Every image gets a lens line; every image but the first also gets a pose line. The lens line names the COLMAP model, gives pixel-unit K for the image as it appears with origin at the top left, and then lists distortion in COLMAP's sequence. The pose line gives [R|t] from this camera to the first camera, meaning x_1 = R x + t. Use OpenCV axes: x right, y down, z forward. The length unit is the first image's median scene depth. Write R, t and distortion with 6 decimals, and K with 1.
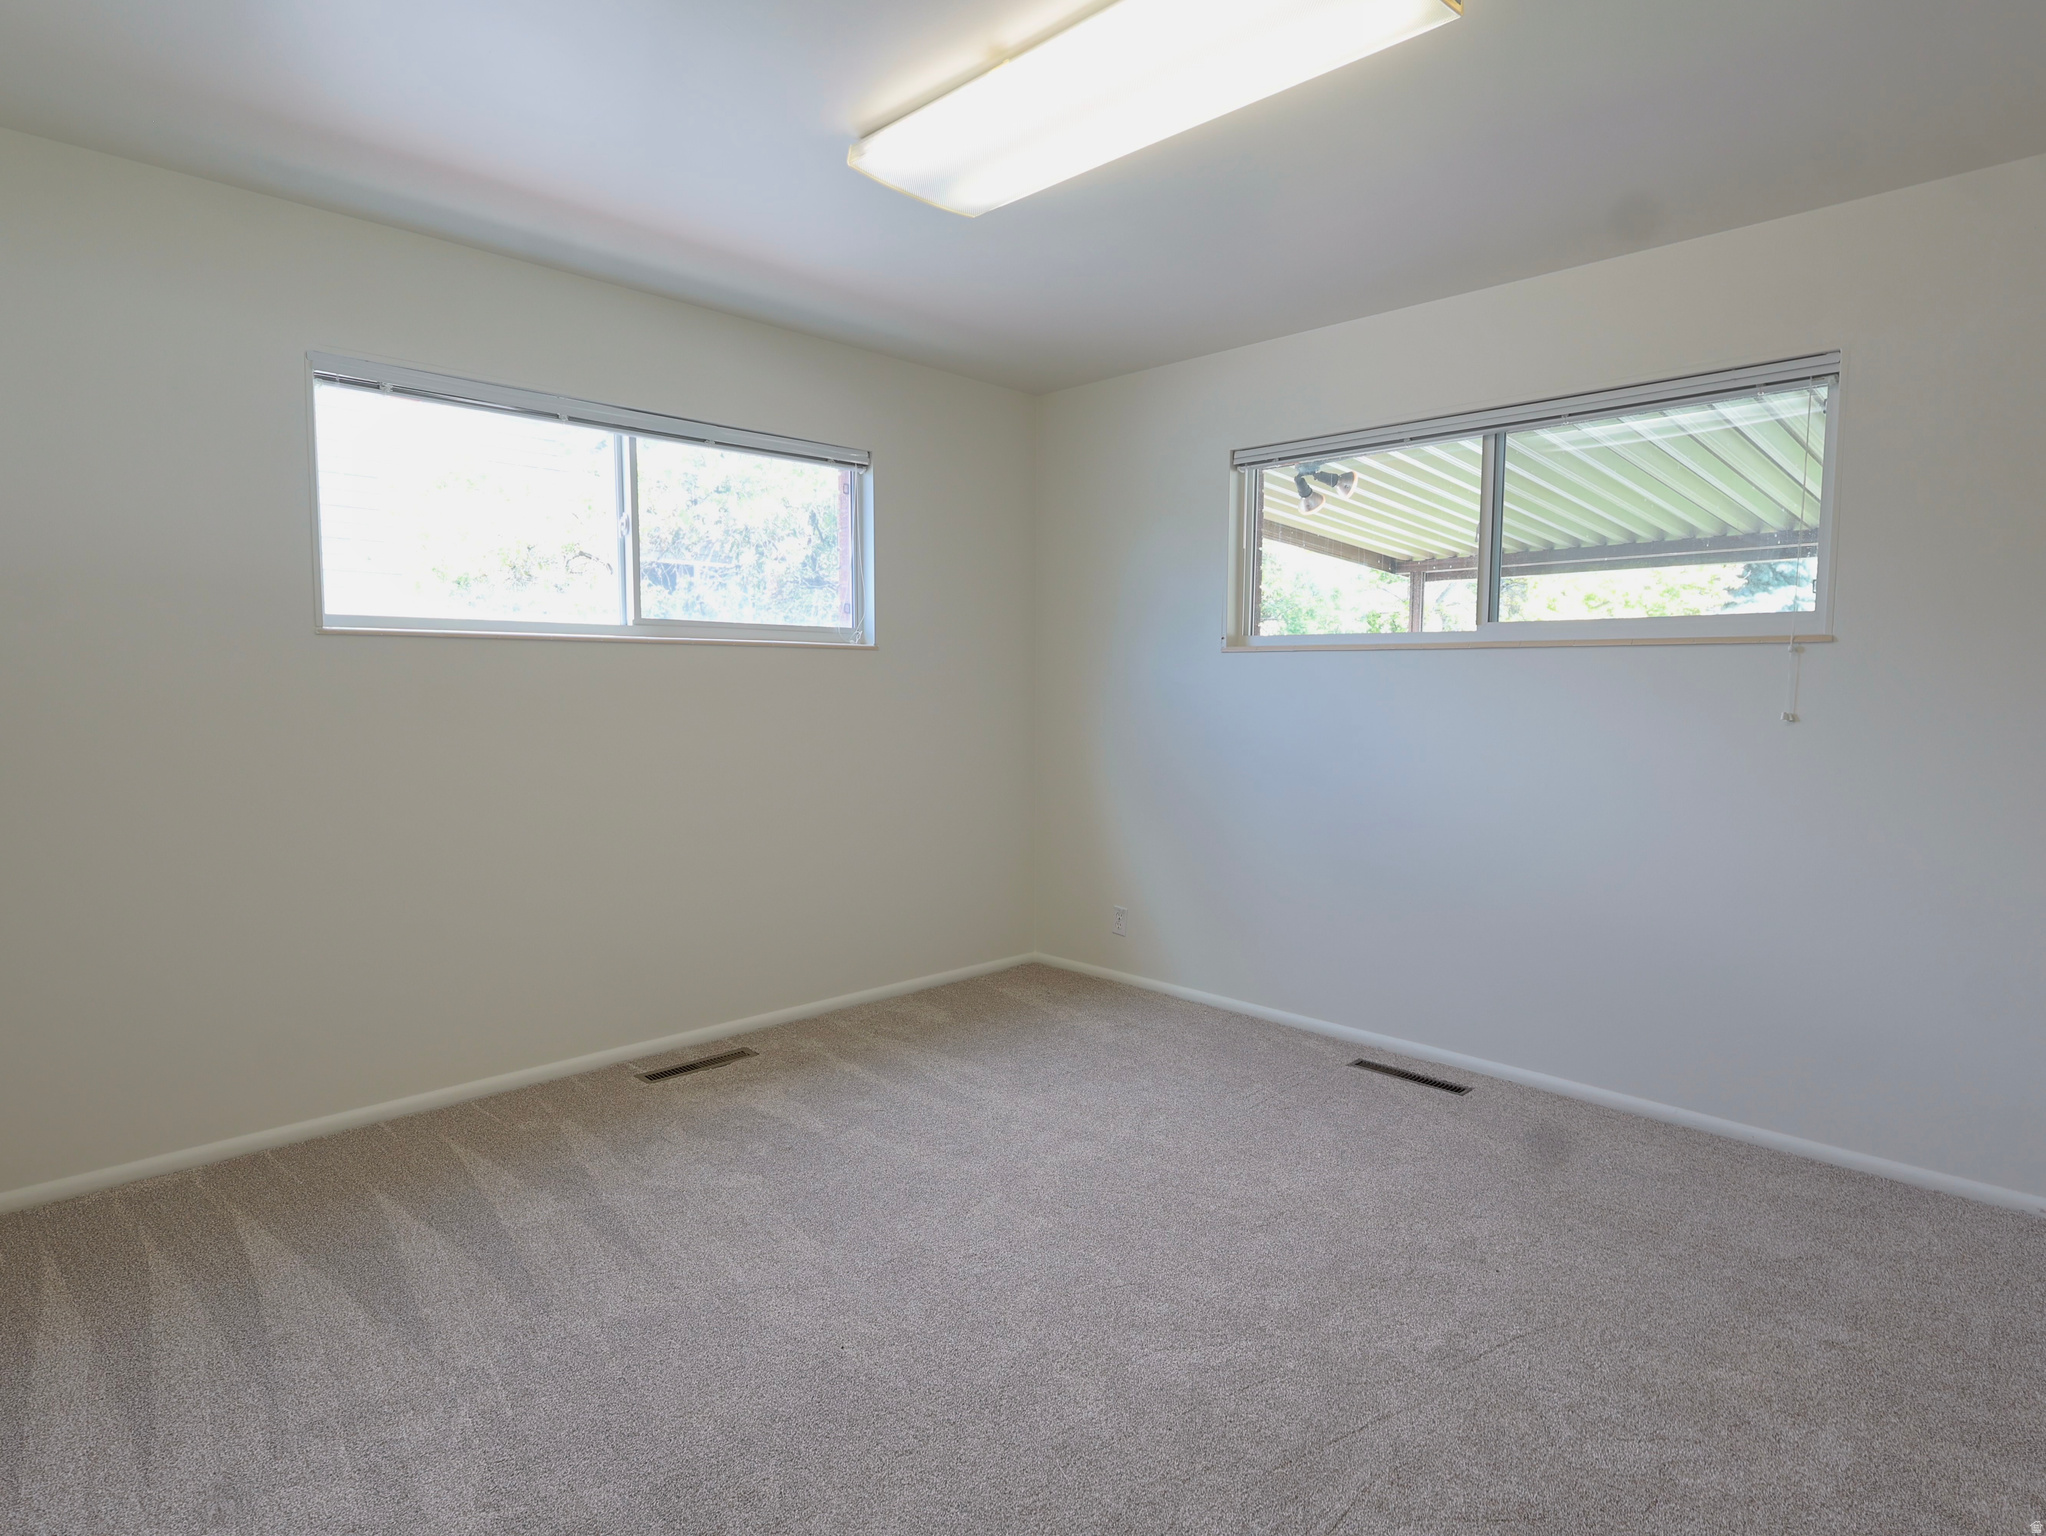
lens RADIAL K [[1143.6, 0, 1012.9], [0, 1143.6, 768.7], [0, 0, 1]] dist [-0.007795, -0.000469]
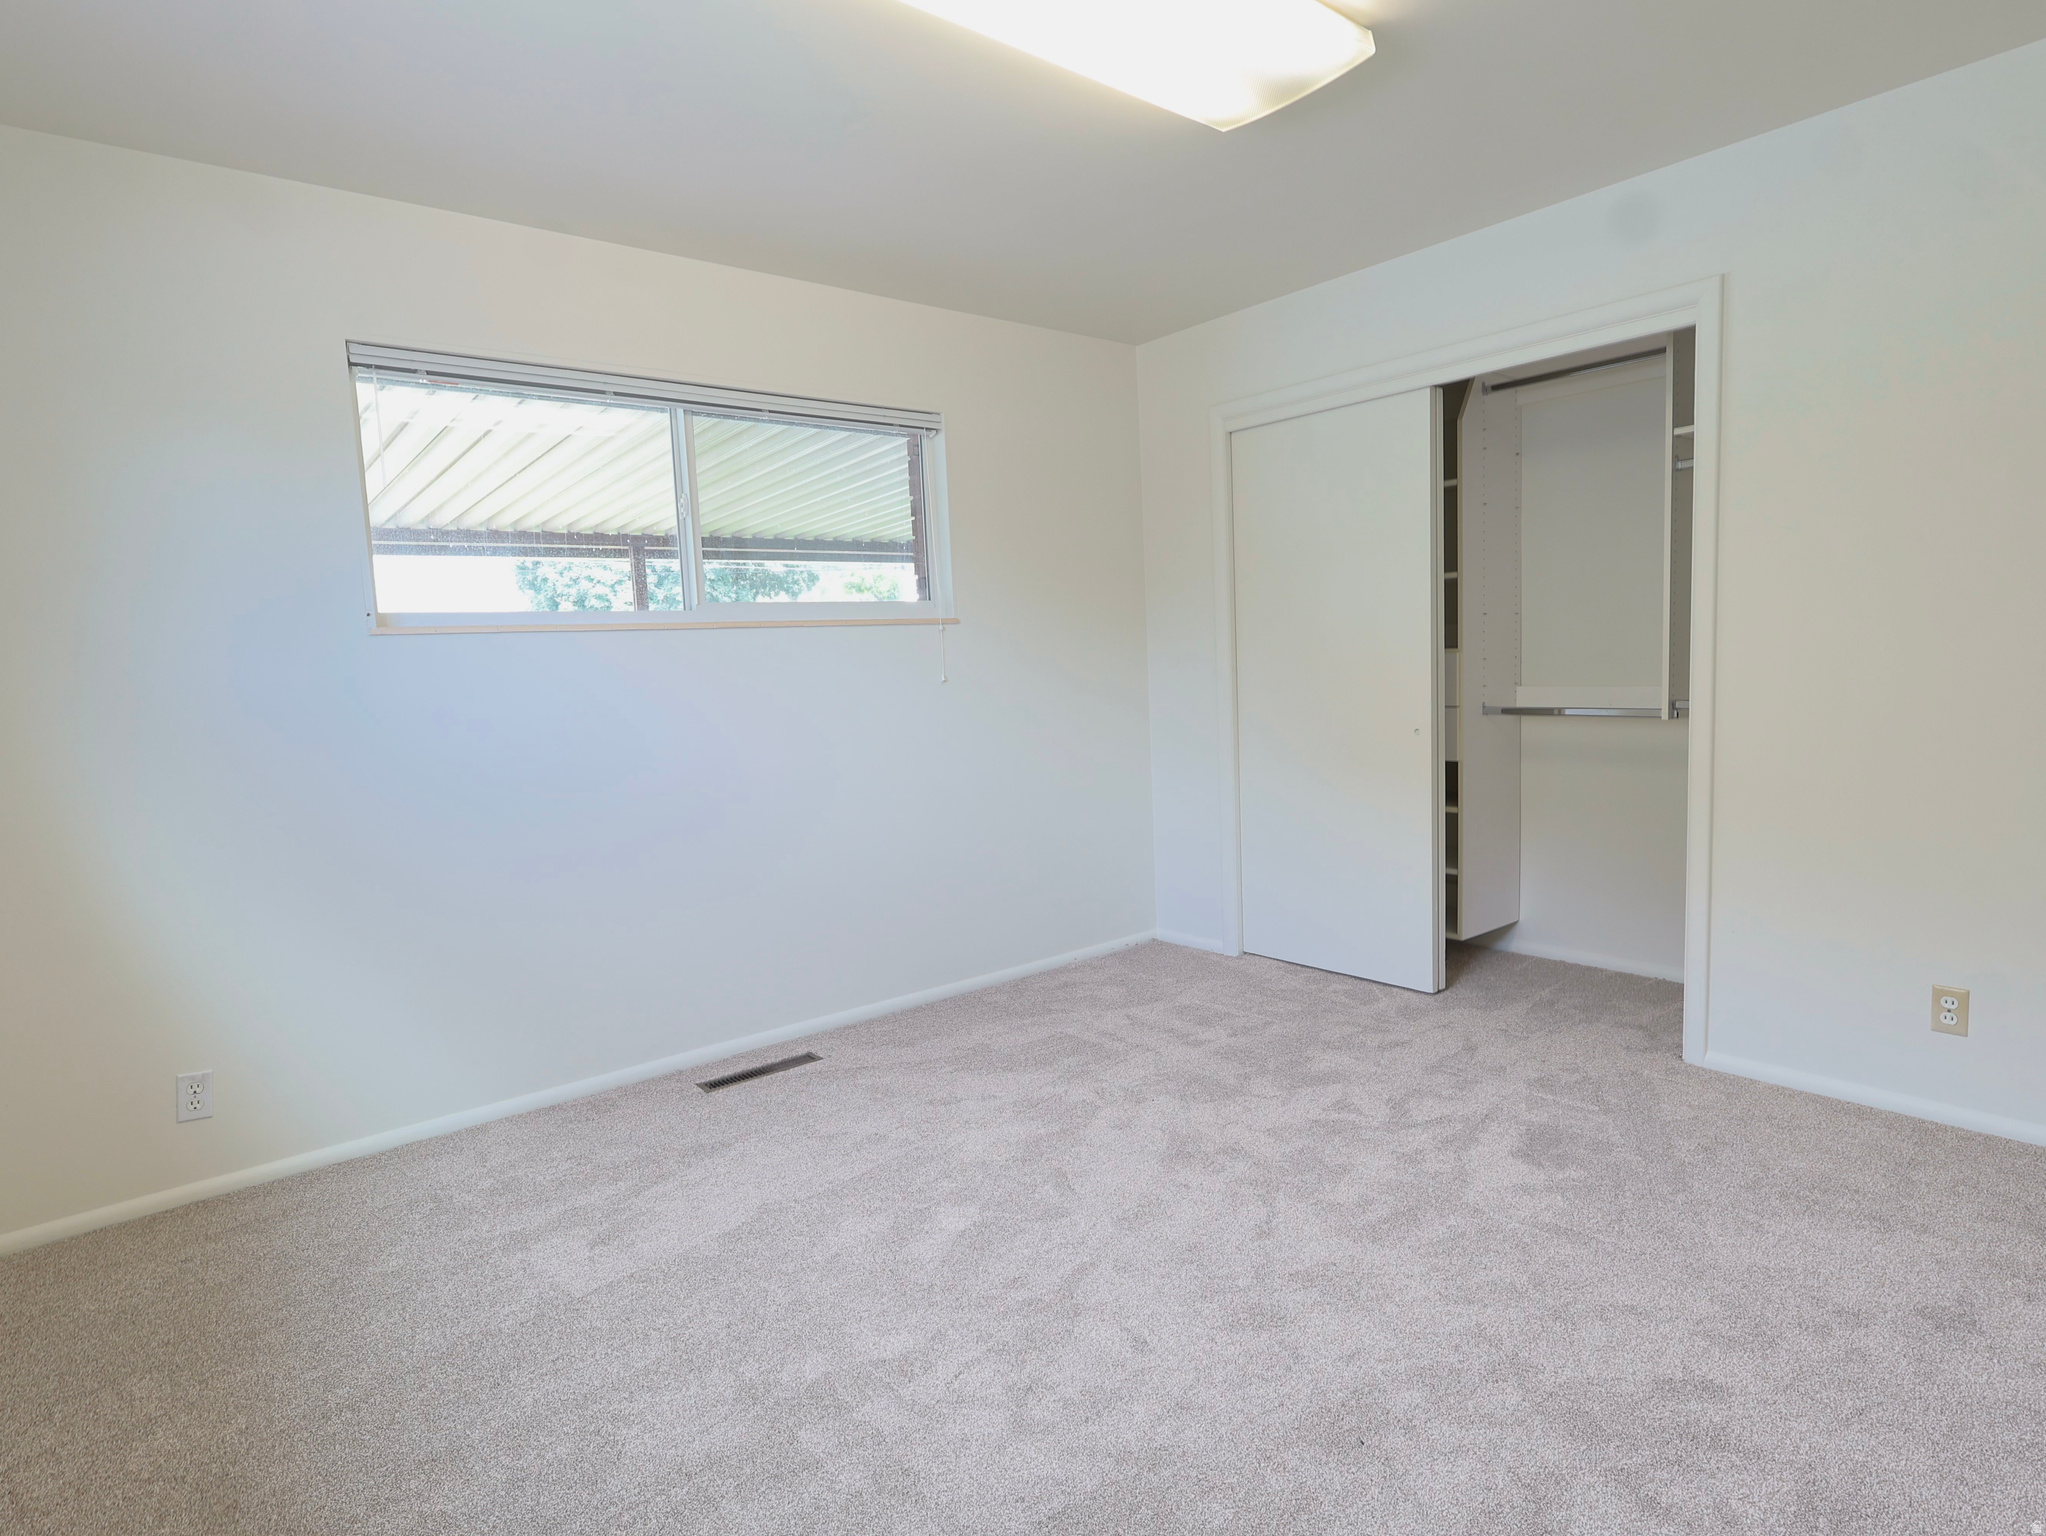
lens RADIAL K [[1143.6, 0, 1012.9], [0, 1143.6, 768.7], [0, 0, 1]] dist [-0.007795, -0.000469]
pose [[0.082375, -0.111154, 0.990383, -0.589082], [0.115379, 0.988142, 0.101306, -0.060245], [-0.989900, 0.105925, 0.094223, 0.692026]]
